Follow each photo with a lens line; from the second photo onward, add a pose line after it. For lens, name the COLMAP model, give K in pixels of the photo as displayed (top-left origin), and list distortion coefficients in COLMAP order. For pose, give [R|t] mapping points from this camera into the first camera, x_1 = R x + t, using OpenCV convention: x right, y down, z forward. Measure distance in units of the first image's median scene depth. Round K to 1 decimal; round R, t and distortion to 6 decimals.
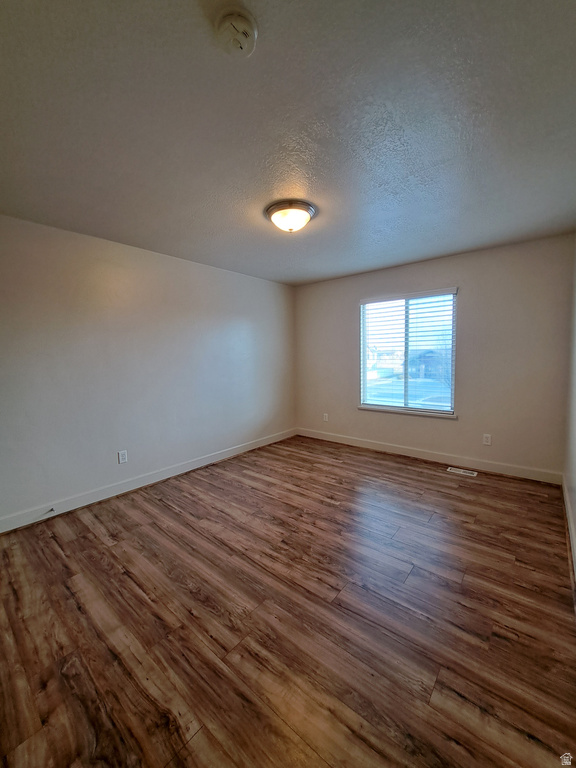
lens RADIAL K [[304.5, 0, 284.8], [0, 304.5, 384.9], [0, 0, 1]] dist [-0.017920, 0.000153]
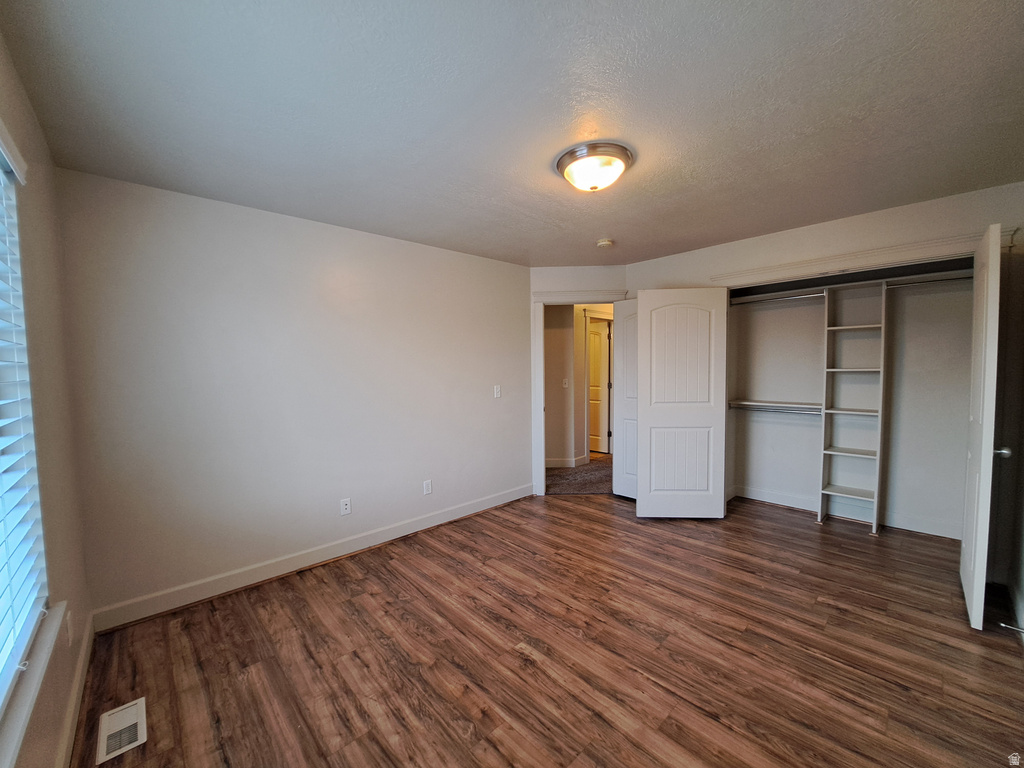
lens RADIAL K [[406.0, 0, 507.2], [0, 406.0, 386.9], [0, 0, 1]] dist [-0.017920, 0.000153]
pose [[-0.992146, 0.027507, 0.122025, 0.114689], [0.045141, 0.988519, 0.144194, -0.220549], [-0.116658, 0.148570, -0.981997, 1.979138]]
